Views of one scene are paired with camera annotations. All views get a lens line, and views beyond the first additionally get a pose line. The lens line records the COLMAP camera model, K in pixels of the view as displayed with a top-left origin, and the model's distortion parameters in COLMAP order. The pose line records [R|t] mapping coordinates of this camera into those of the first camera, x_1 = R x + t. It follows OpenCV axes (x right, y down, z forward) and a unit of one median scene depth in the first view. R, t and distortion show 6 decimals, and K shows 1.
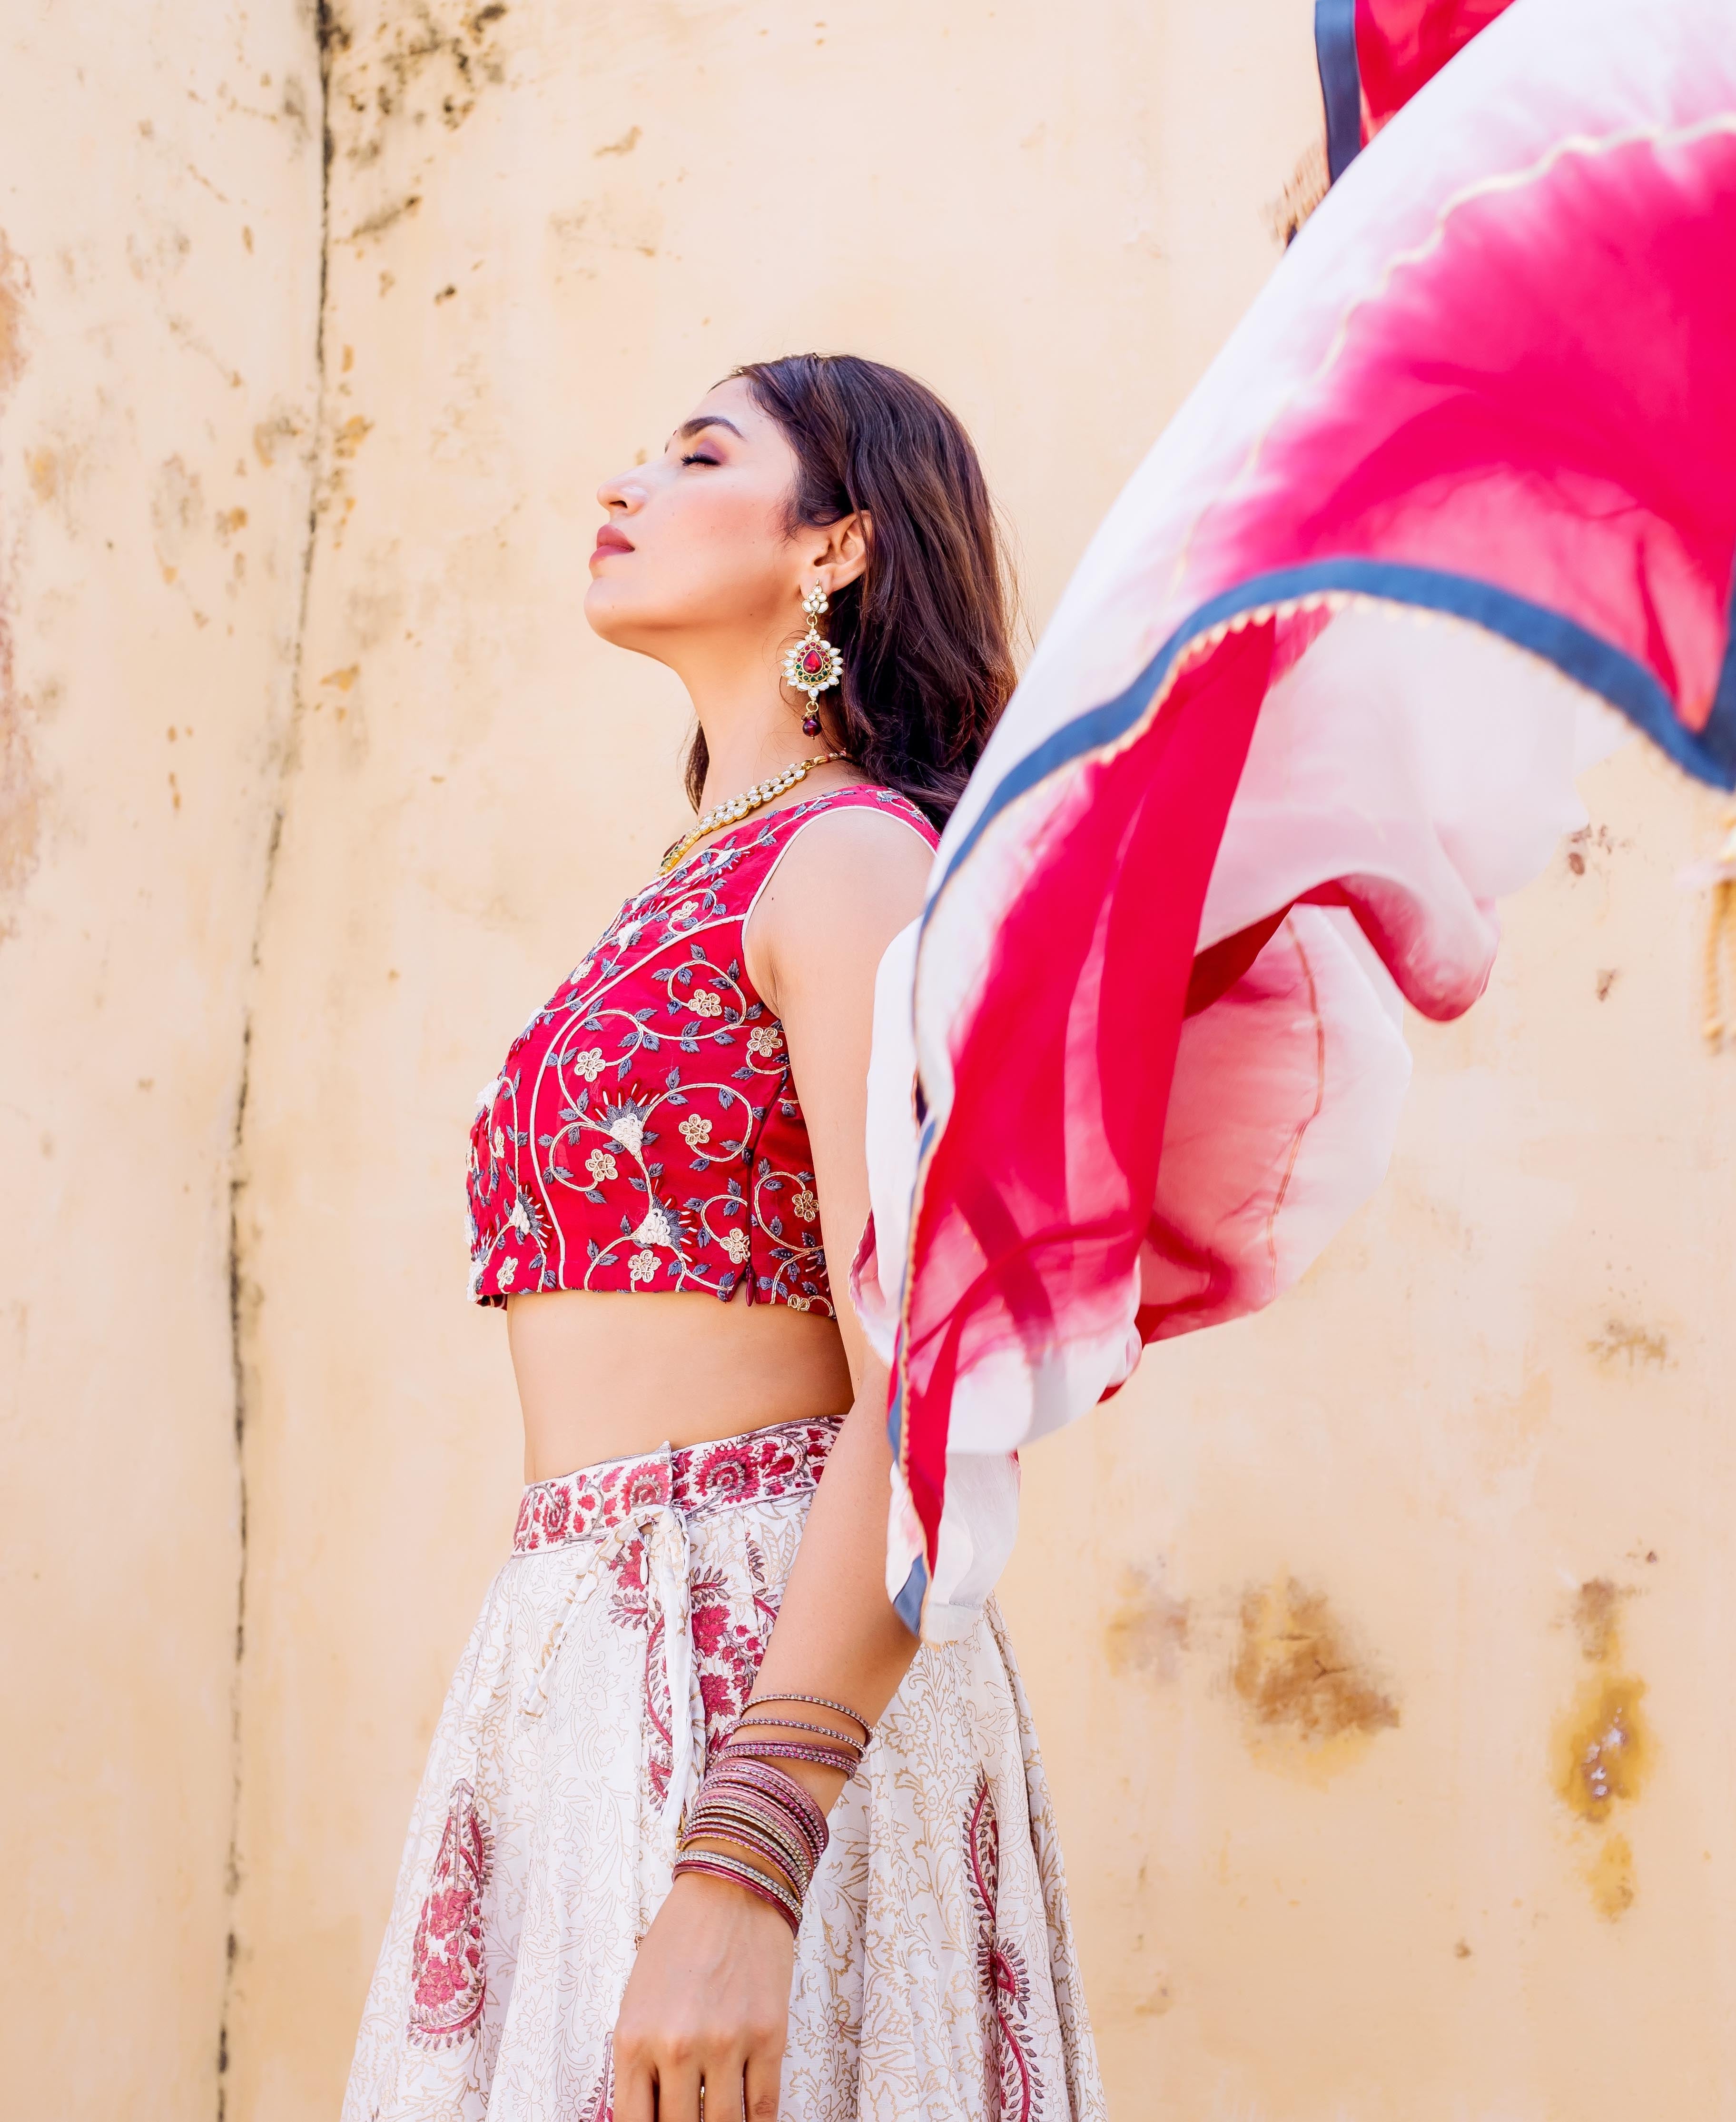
lens RADIAL K [[4010.0, 0, 857.2], [0, 4010.0, 1037.9], [0, 0, 1]] dist [-0.104956, -0.059625]
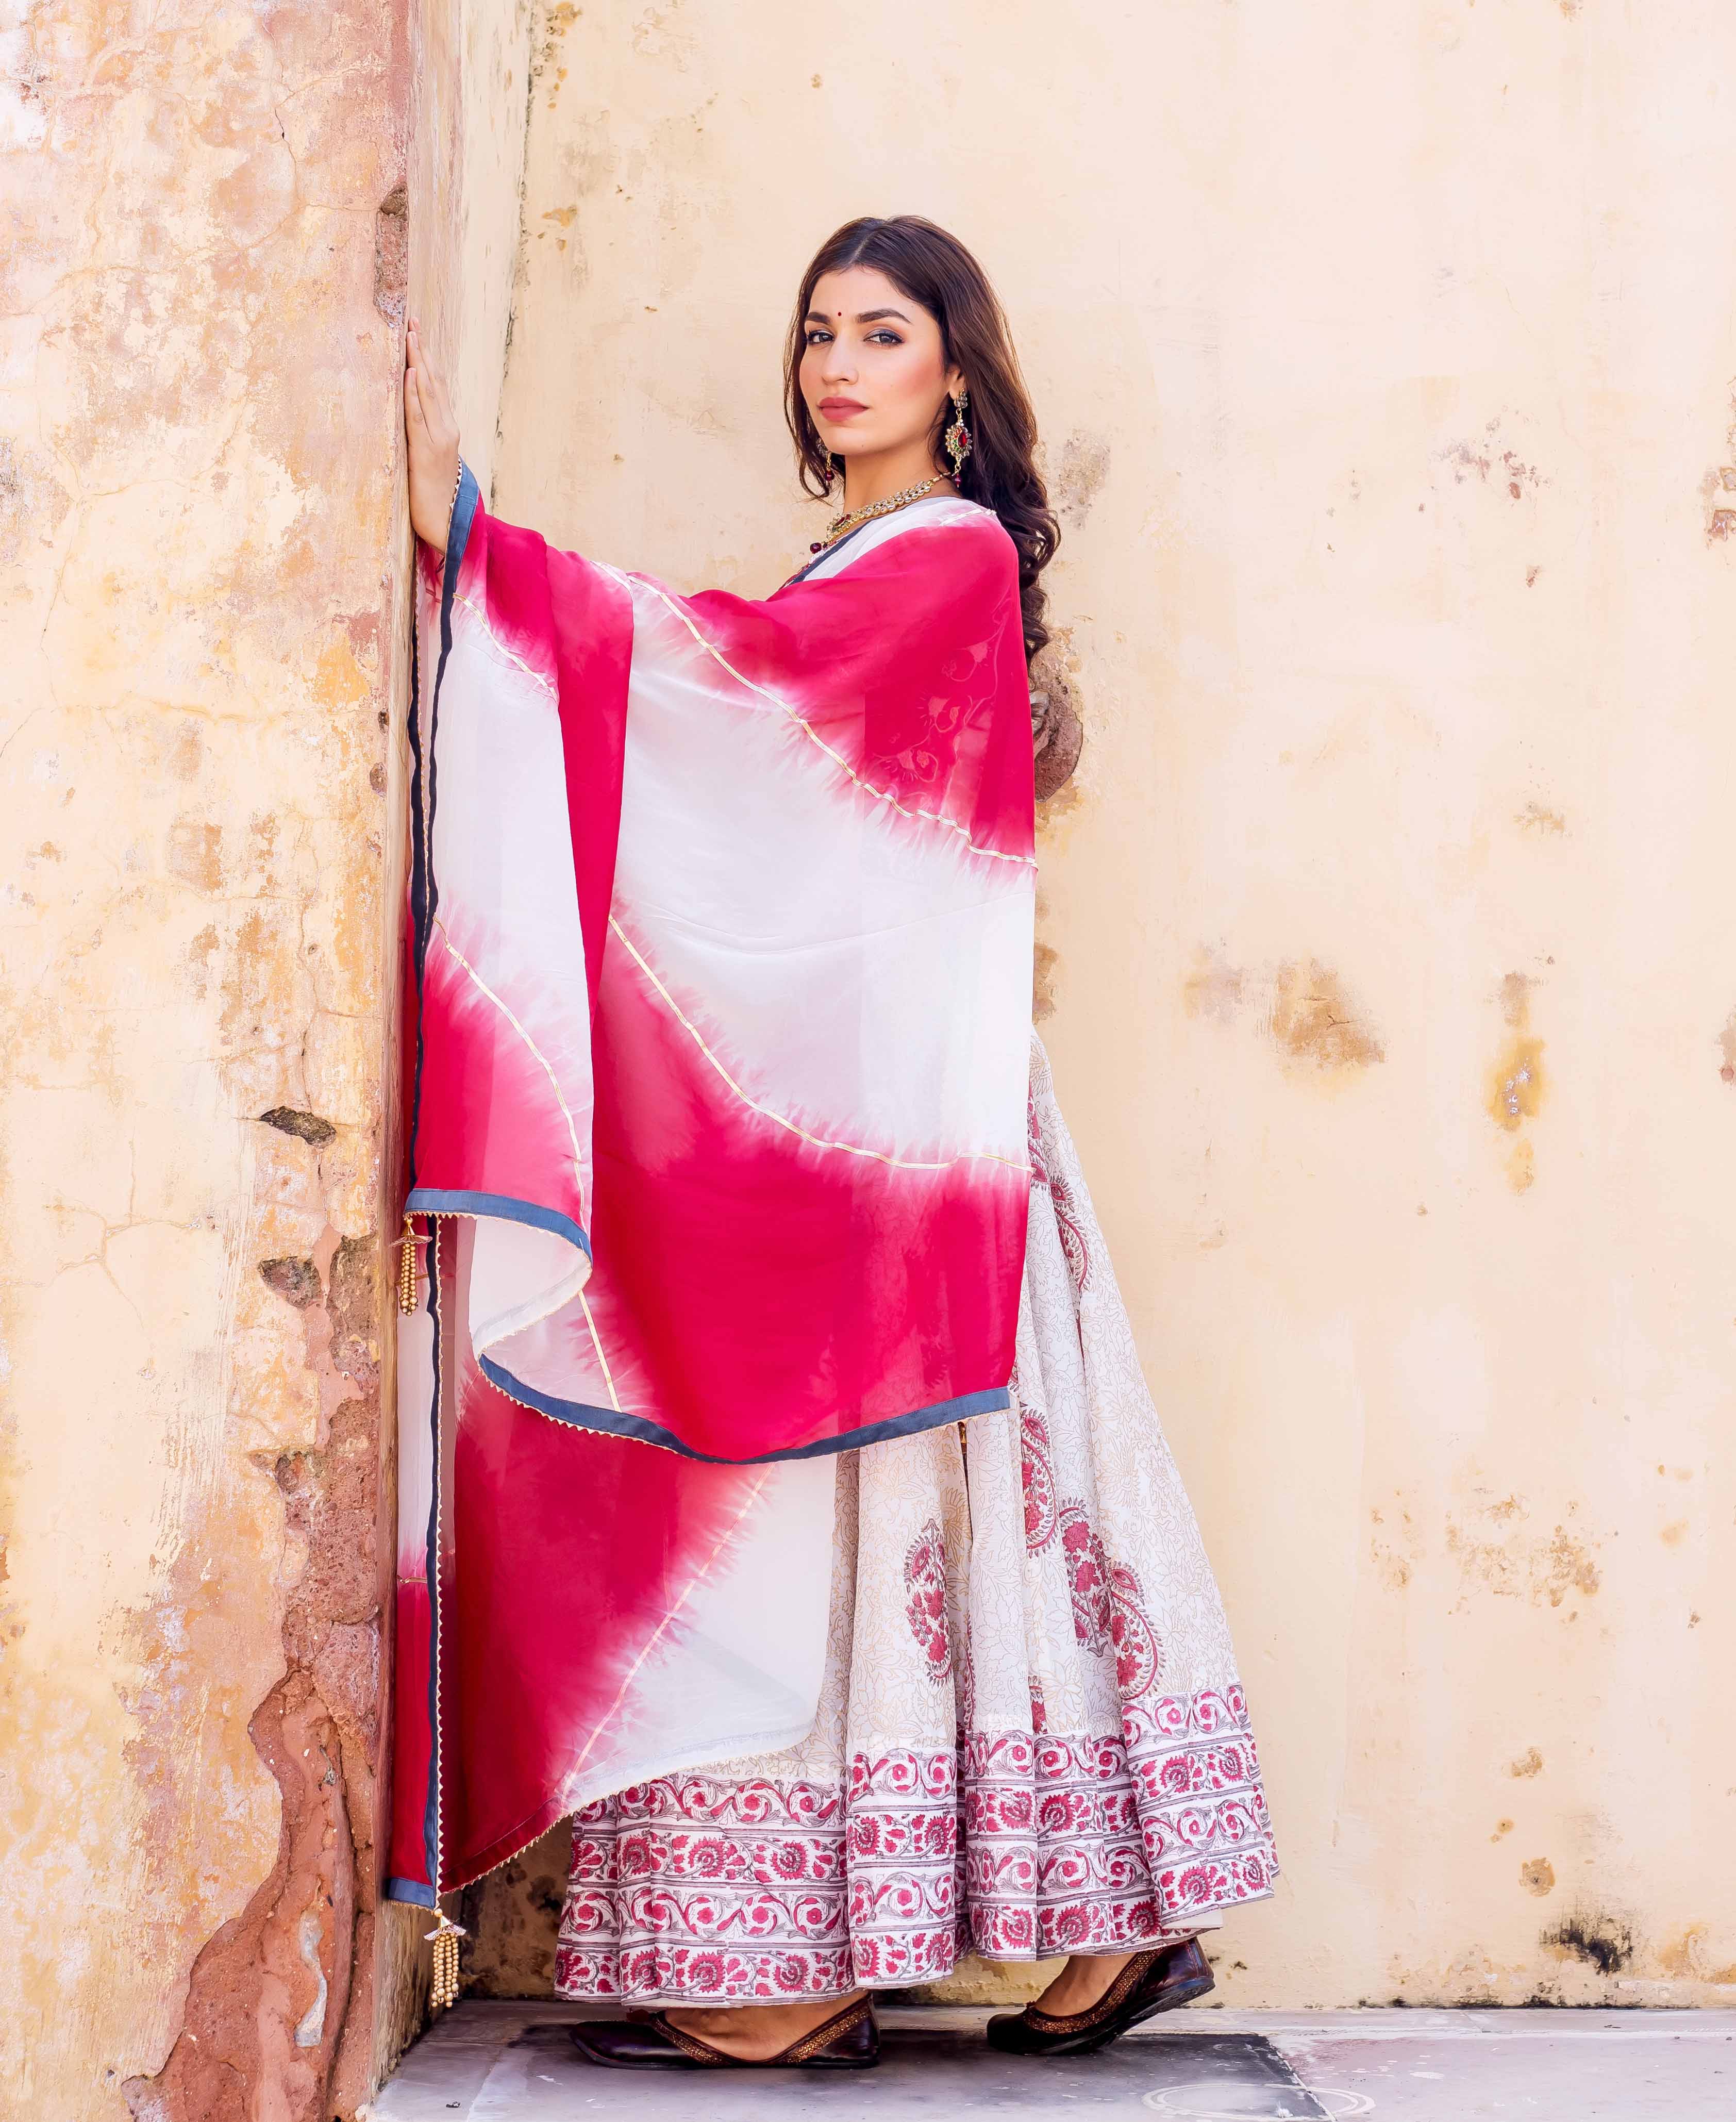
lens RADIAL K [[4096.6, 0, 913.7], [0, 4096.6, 1055.7], [0, 0, 1]] dist [-0.107836, -0.041155]
pose [[0.904030, 0.048018, 0.424764, -0.661363], [-0.112682, 0.985295, 0.128438, -0.006610], [-0.412351, -0.163975, 0.896147, -0.294802]]
